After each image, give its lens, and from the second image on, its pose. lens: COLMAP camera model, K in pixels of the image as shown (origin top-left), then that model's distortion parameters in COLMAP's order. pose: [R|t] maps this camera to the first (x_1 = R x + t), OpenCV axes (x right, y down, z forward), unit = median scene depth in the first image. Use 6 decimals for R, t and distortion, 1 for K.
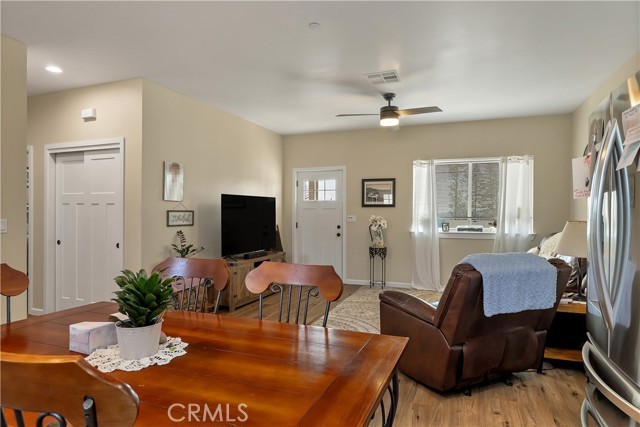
lens RADIAL K [[386.0, 0, 319.9], [0, 386.0, 218.8], [0, 0, 1]] dist [-0.001478, 0.000214]
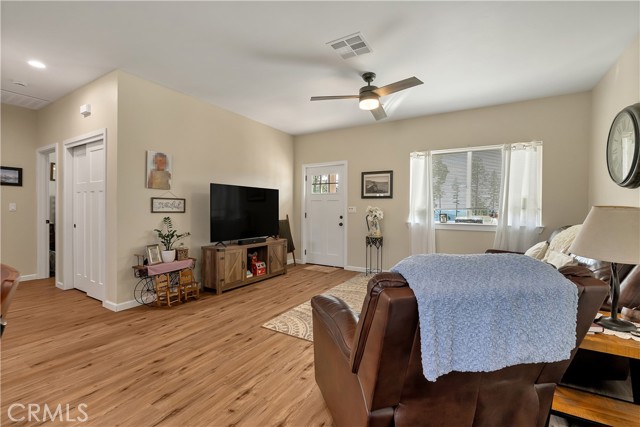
lens RADIAL K [[283.9, 0, 314.9], [0, 283.9, 211.9], [0, 0, 1]] dist [-0.005029, -0.000616]
pose [[0.983828, 0.009173, -0.178881, 0.153983], [-0.010137, 0.999939, -0.004475, 0.013914], [0.178829, 0.006217, 0.983860, 0.261081]]
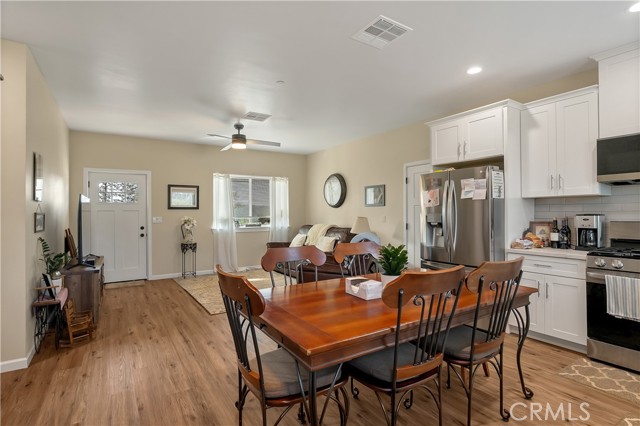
lens RADIAL K [[323.0, 0, 322.2], [0, 323.0, 212.8], [0, 0, 1]] dist [0.003076, 0.000465]
pose [[0.591515, -0.005468, 0.806276, -0.486178], [0.021597, 0.999726, -0.009065, -0.002223], [-0.806005, 0.022775, 0.591470, 0.096097]]
